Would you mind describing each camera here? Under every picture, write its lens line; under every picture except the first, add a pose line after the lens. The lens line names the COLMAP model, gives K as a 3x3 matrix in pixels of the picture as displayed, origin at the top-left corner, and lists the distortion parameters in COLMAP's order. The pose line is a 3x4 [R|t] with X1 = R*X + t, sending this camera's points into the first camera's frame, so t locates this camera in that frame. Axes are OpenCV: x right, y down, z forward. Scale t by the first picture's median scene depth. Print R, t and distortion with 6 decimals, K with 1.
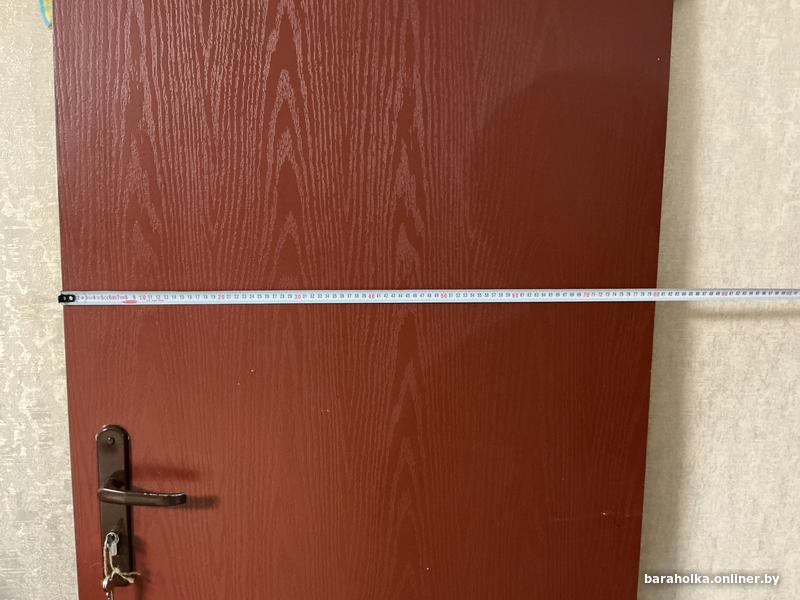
lens RADIAL K [[681.5, 0, 400.0], [0, 681.5, 300.0], [0, 0, 1]] dist [-0.034574, 0.004725]
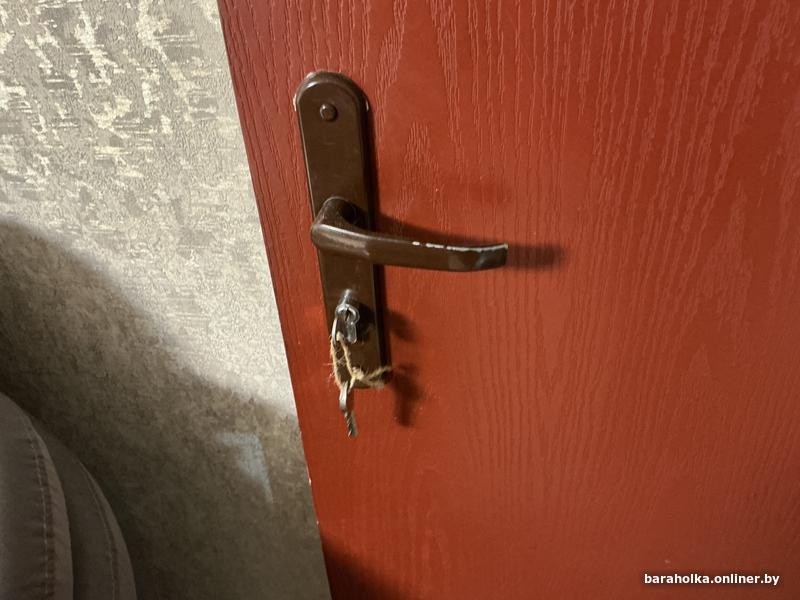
lens RADIAL K [[681.5, 0, 400.0], [0, 681.5, 300.0], [0, 0, 1]] dist [-0.034574, 0.004725]
pose [[0.960415, 0.105832, -0.257688, -0.247344], [0.034225, 0.873190, 0.486177, 0.098577], [0.276464, -0.475751, 0.835002, 0.568602]]
